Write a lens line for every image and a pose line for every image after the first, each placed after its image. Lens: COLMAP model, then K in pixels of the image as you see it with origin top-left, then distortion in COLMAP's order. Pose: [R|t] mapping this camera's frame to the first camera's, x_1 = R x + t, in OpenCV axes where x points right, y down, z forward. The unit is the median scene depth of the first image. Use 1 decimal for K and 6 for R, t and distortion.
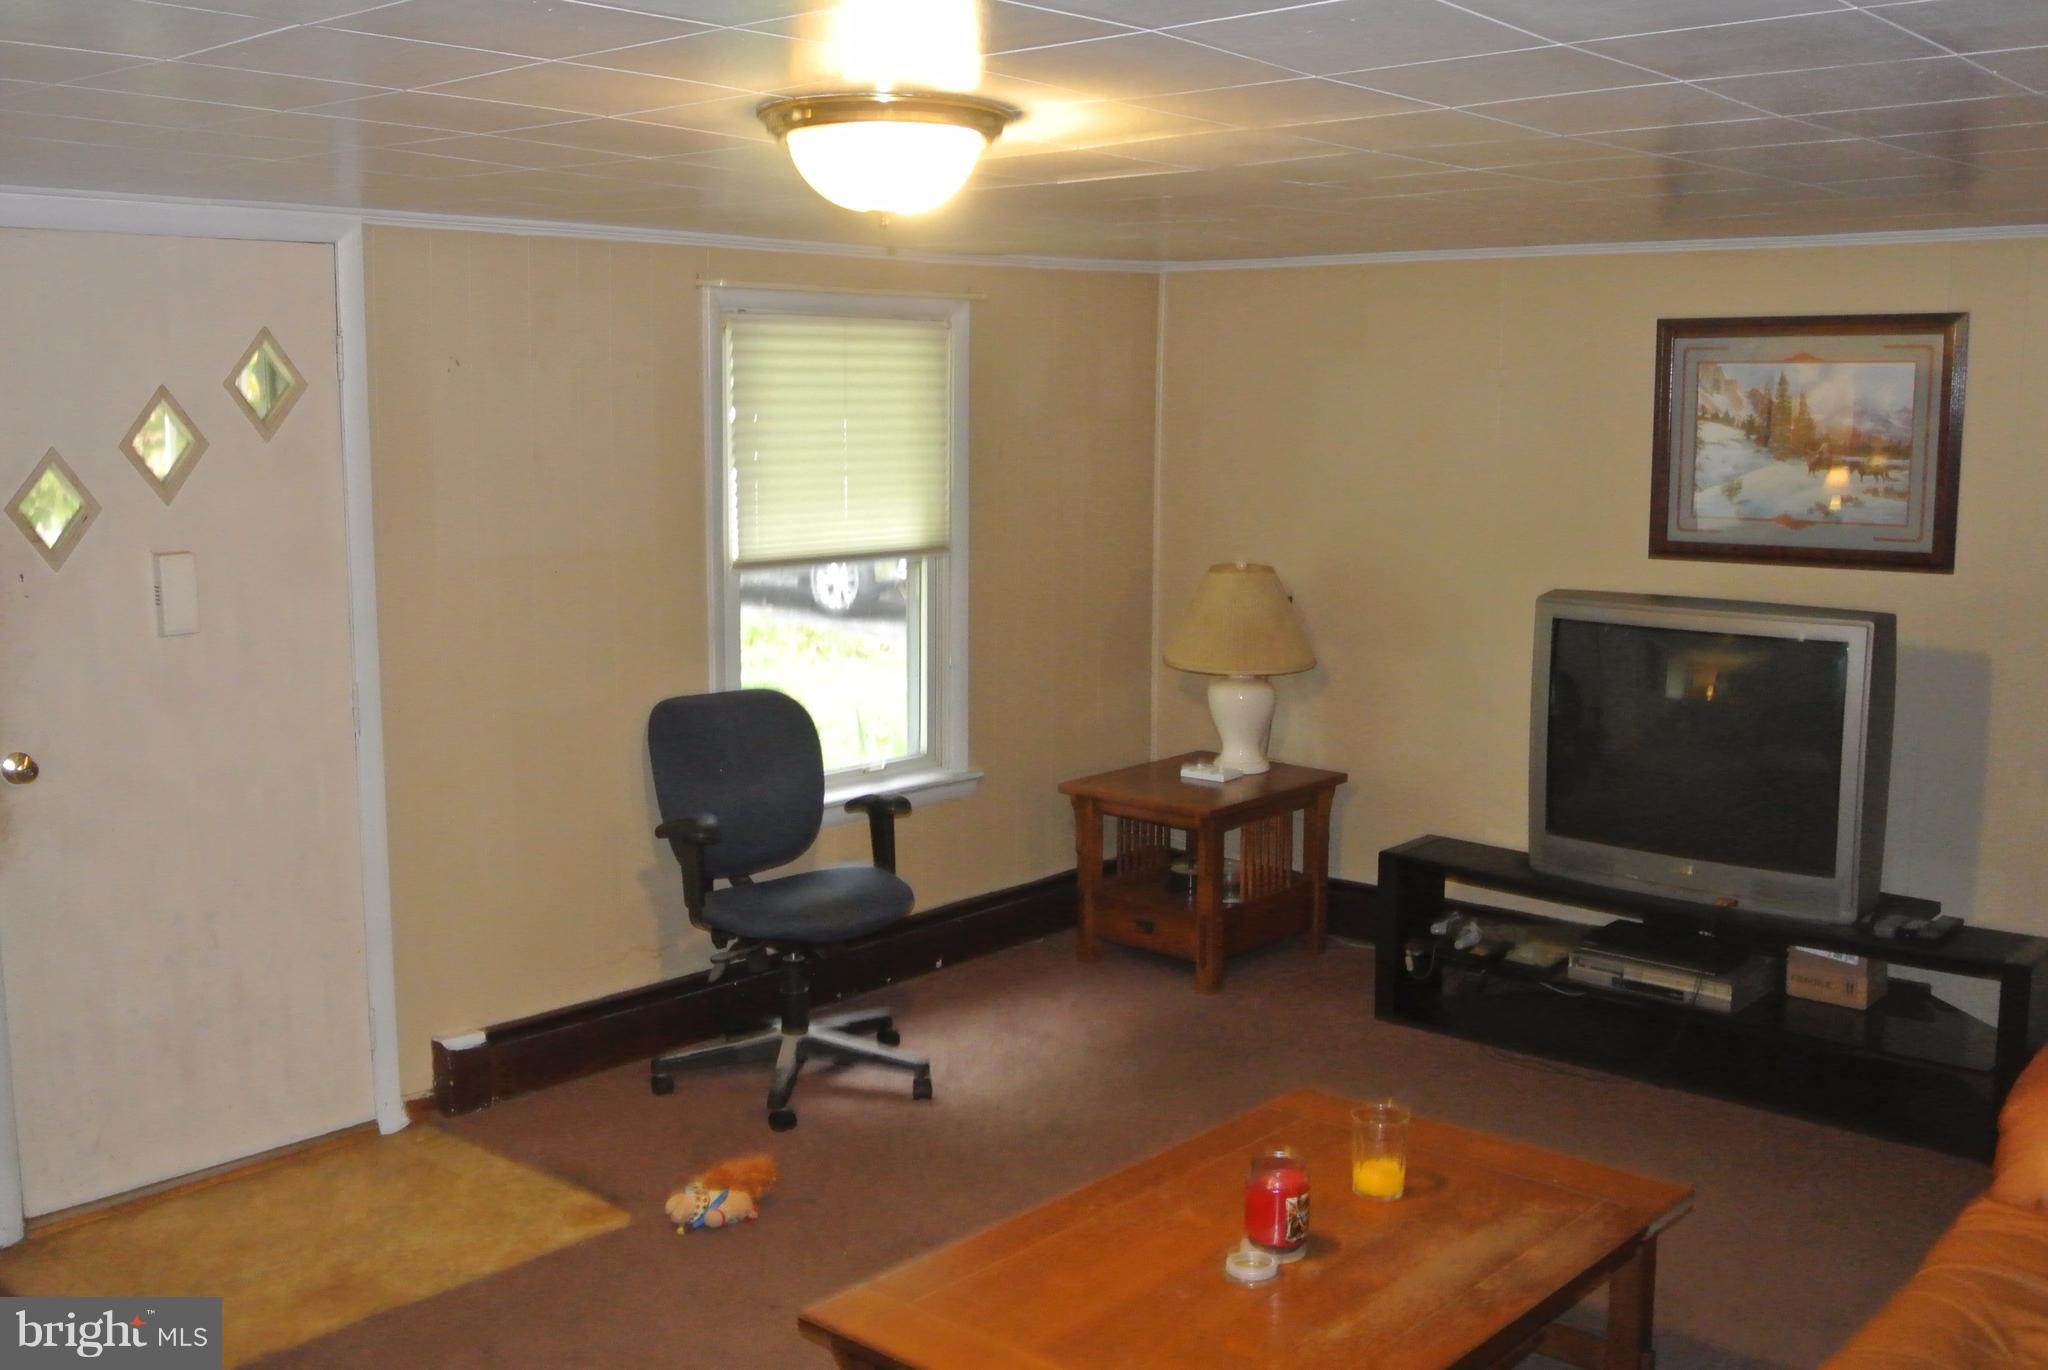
lens RADIAL K [[2050.3, 0, 1024.0], [0, 2050.3, 685.0], [0, 0, 1]] dist [-0.007938, -0.003825]
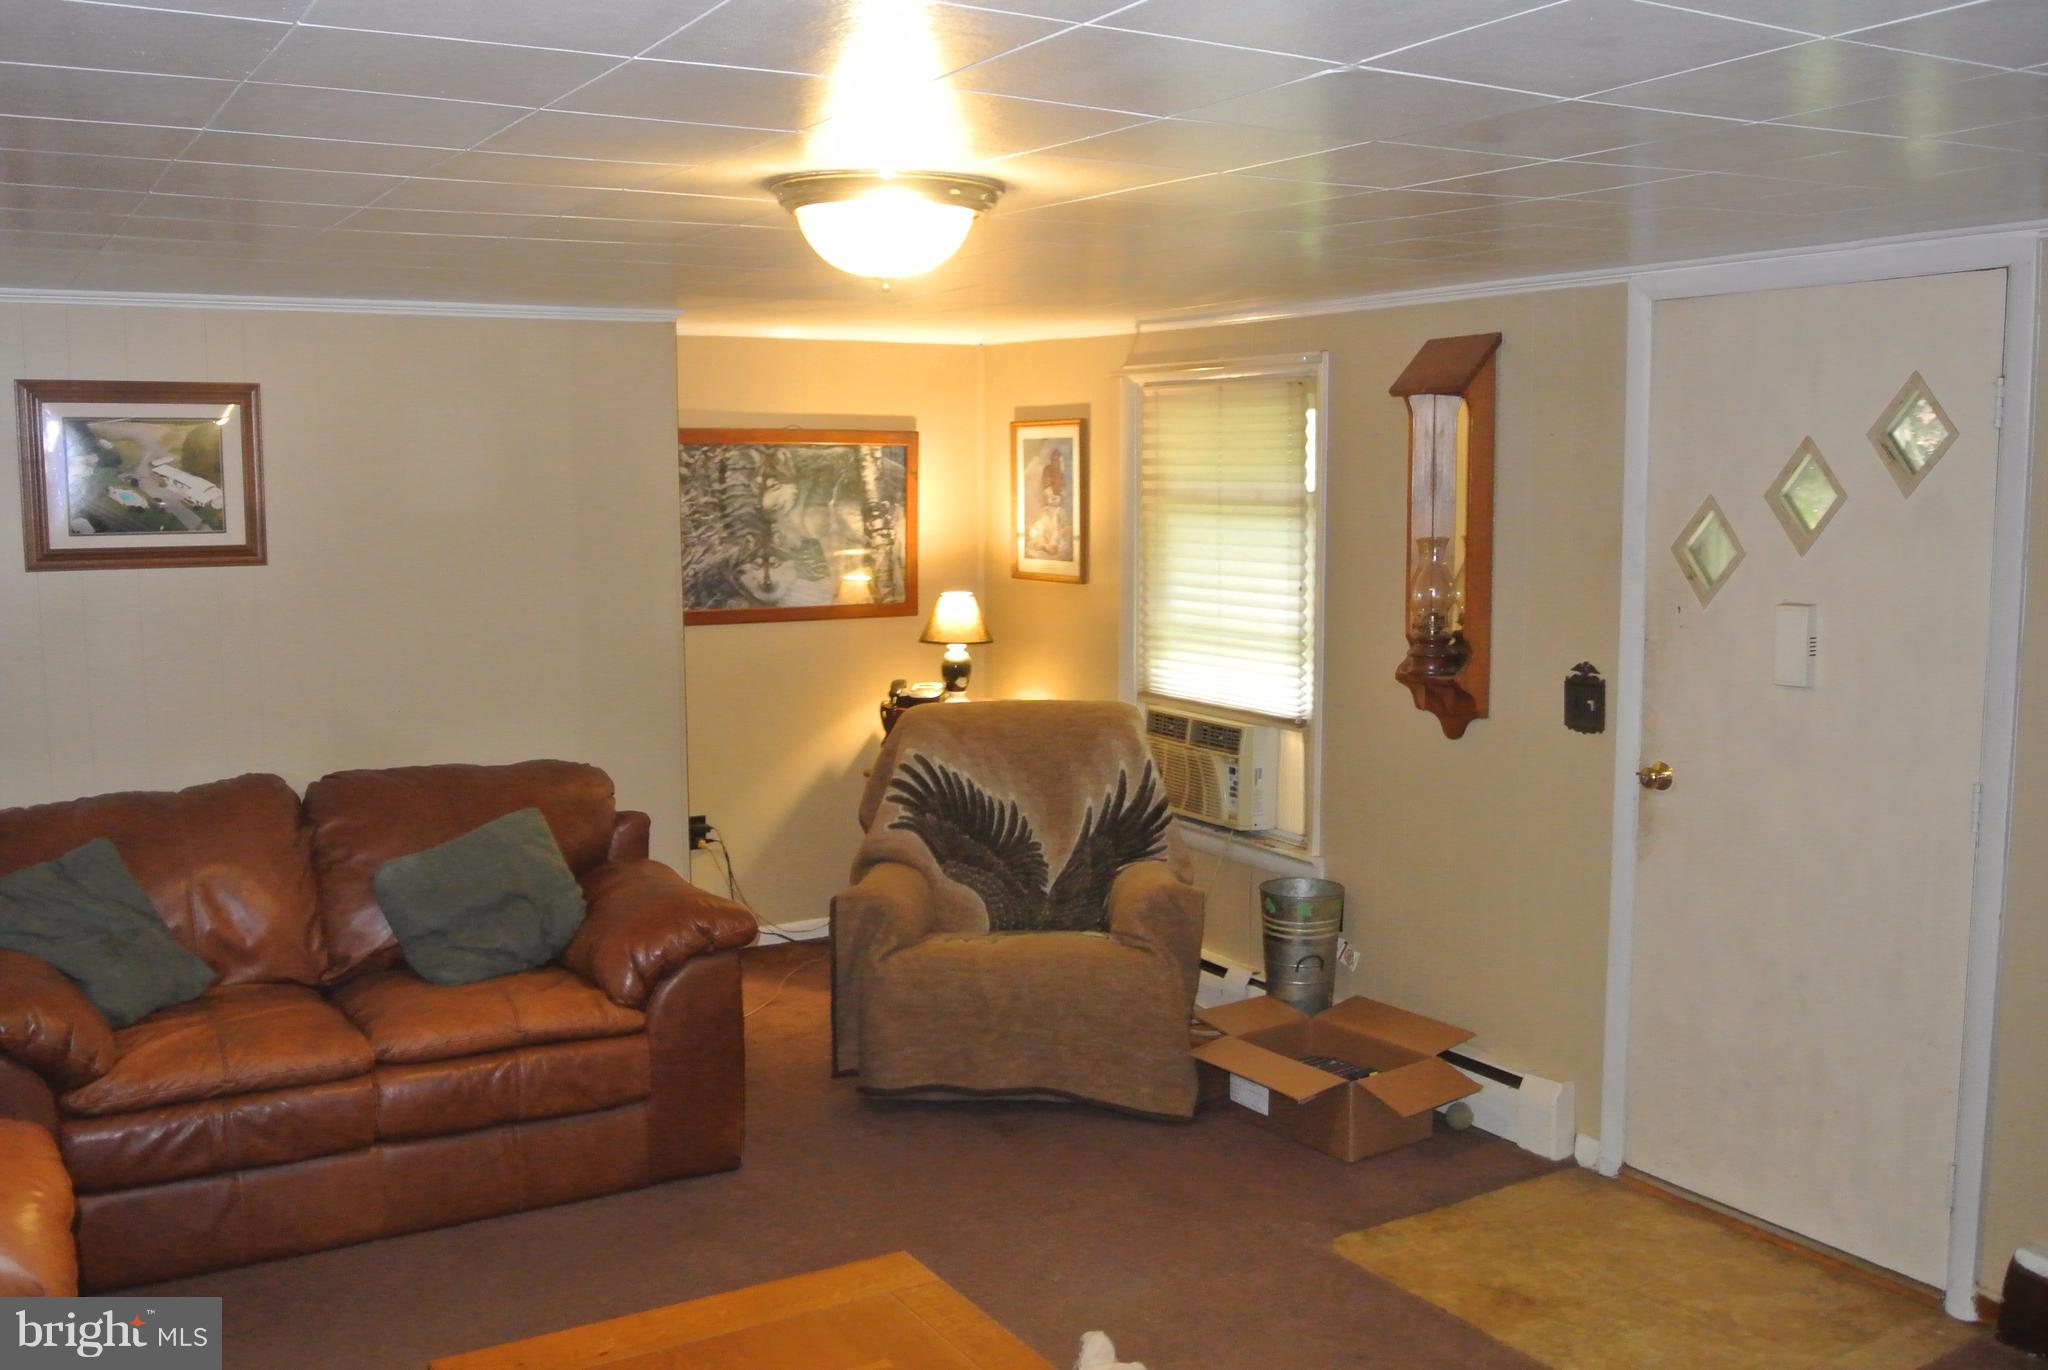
lens RADIAL K [[1878.4, 0, 1024.0], [0, 1878.4, 685.0], [0, 0, 1]] dist [0.017249, 0.007224]
pose [[-0.278624, 0.113833, -0.953630, 0.568285], [-0.133318, 0.978753, 0.155783, -0.118805], [0.951102, 0.170541, -0.257528, 0.878292]]
